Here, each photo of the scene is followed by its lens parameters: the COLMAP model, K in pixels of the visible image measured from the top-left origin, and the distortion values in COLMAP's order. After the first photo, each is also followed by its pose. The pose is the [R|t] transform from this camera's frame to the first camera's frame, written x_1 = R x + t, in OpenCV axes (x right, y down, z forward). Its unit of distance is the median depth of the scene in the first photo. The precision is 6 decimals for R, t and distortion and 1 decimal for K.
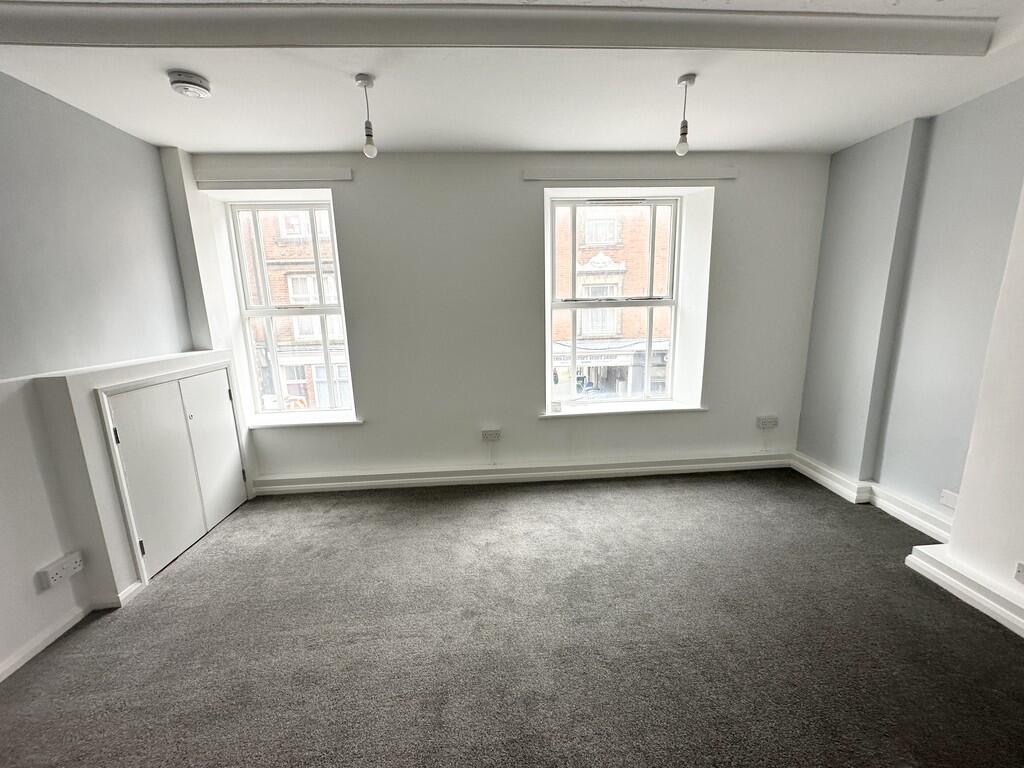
lens RADIAL K [[407.1, 0, 512.0], [0, 407.1, 384.0], [0, 0, 1]] dist [-0.000805, 0.000691]
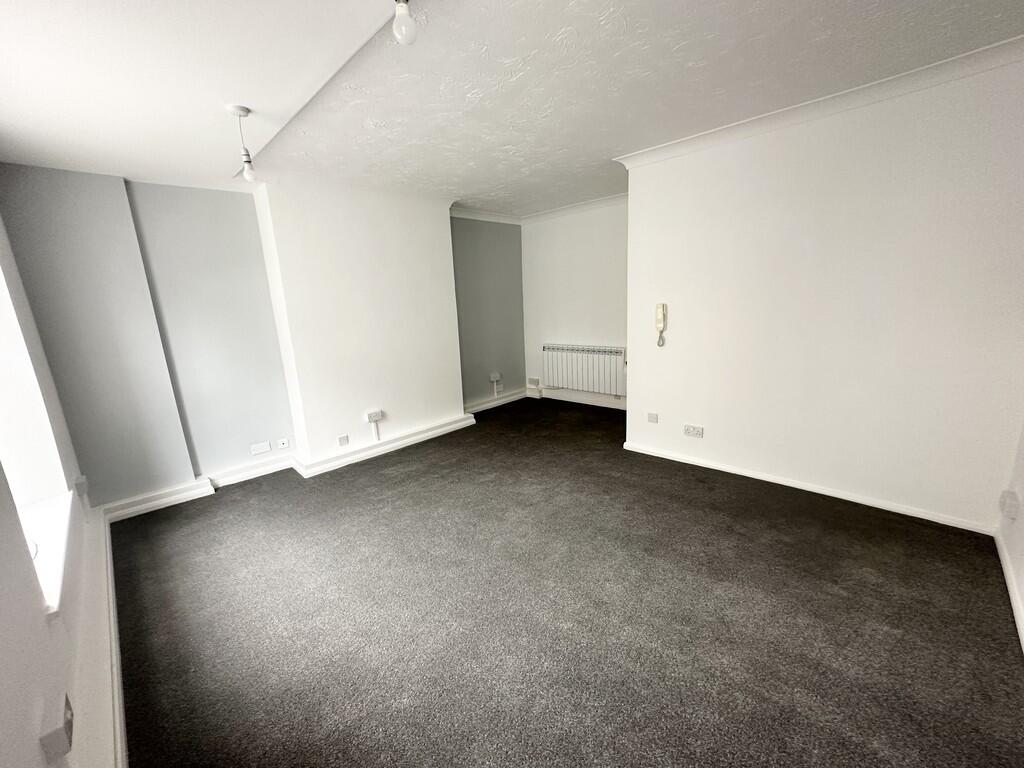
lens RADIAL K [[407.1, 0, 512.0], [0, 407.1, 384.0], [0, 0, 1]] dist [-0.000805, 0.000691]
pose [[-0.658392, -0.095713, 0.746565, -0.580989], [0.214222, 0.927030, 0.307772, -0.180351], [-0.721546, 0.362565, -0.589845, 0.910540]]
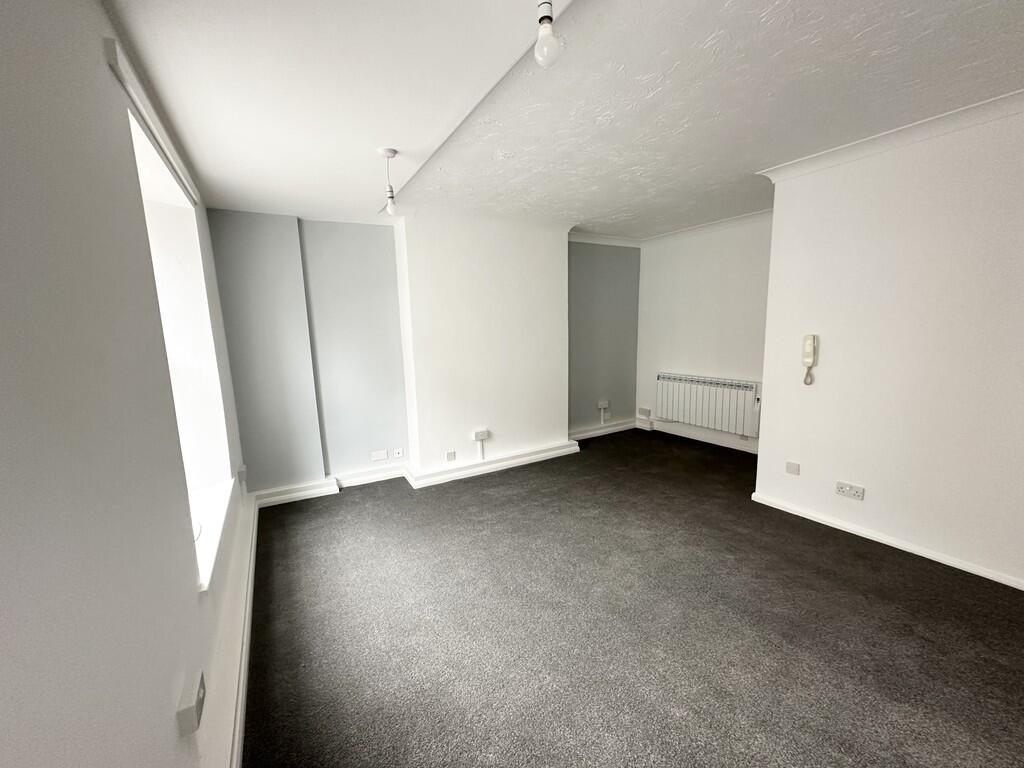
lens RADIAL K [[407.1, 0, 512.0], [0, 407.1, 384.0], [0, 0, 1]] dist [-0.000805, 0.000691]
pose [[-0.443117, -0.090113, 0.891923, -0.541972], [0.214807, 0.955277, 0.203233, -0.186487], [-0.870348, 0.281647, -0.403943, 0.897972]]
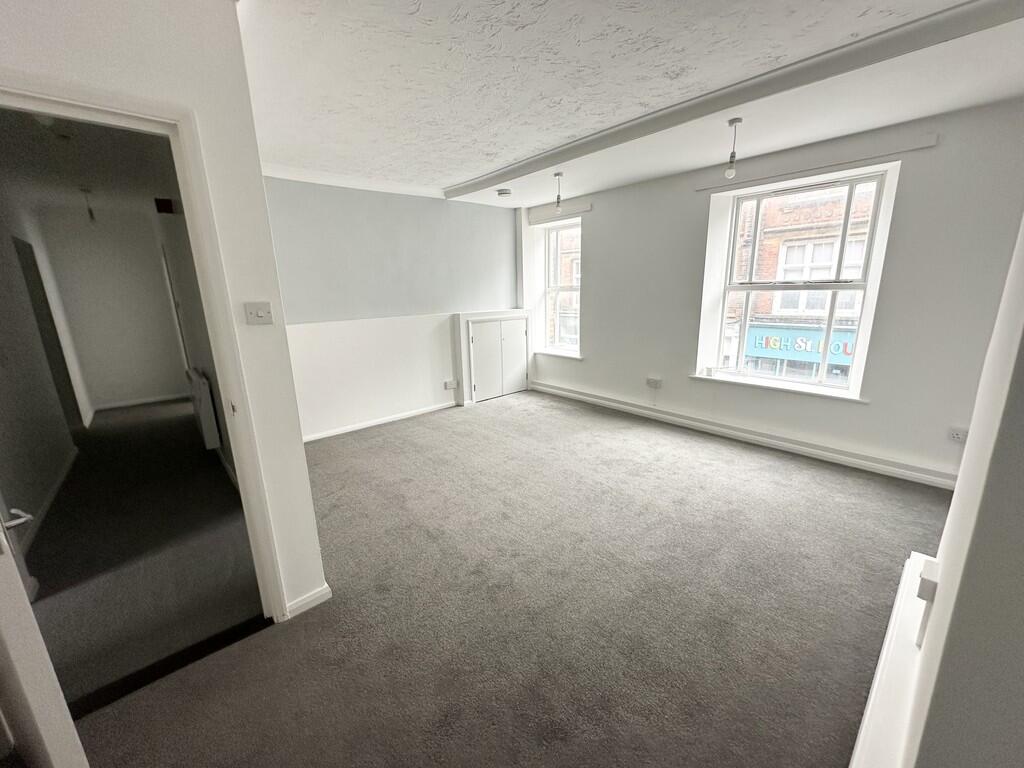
lens RADIAL K [[407.1, 0, 512.0], [0, 407.1, 384.0], [0, 0, 1]] dist [-0.000805, 0.000691]
pose [[0.613747, 0.194952, -0.765055, 0.775933], [-0.145298, 0.980373, 0.133258, 0.017100], [0.776018, 0.029374, 0.630027, -0.256252]]
